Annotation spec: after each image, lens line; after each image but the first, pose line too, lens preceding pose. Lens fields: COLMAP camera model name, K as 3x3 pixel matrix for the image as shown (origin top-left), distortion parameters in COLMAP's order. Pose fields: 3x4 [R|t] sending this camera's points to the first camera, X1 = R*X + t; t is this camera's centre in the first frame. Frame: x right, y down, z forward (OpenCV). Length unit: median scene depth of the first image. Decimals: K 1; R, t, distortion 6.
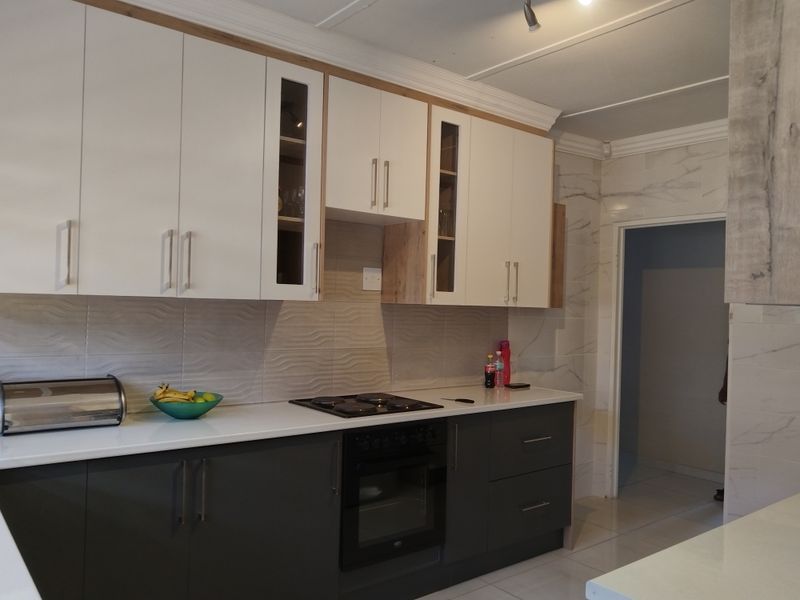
lens RADIAL K [[627.8, 0, 399.1], [0, 627.8, 301.6], [0, 0, 1]] dist [0.002201, -0.003107]
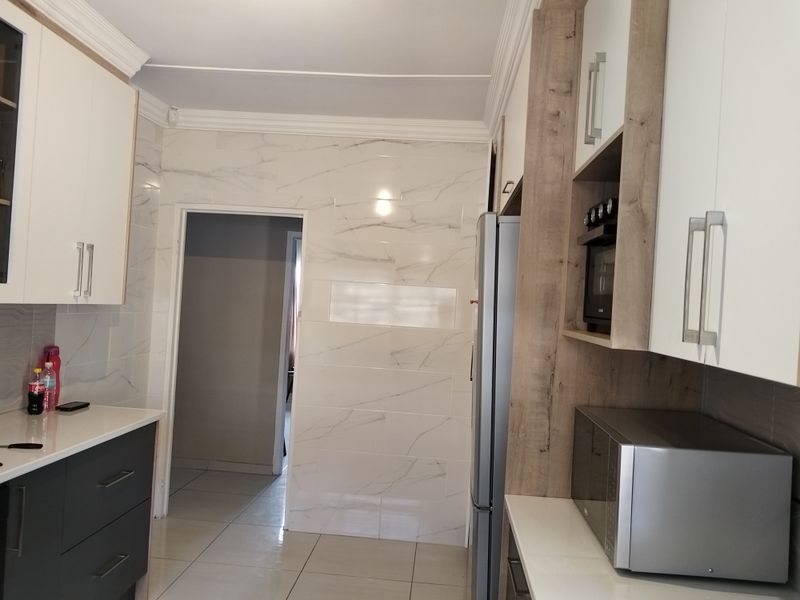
lens RADIAL K [[627.8, 0, 399.1], [0, 627.8, 301.6], [0, 0, 1]] dist [0.002201, -0.003107]
pose [[0.678774, 0.016394, 0.734164, -0.109786], [-0.046068, 0.998732, 0.020291, -0.027093], [-0.732901, -0.047594, 0.678668, 0.226368]]
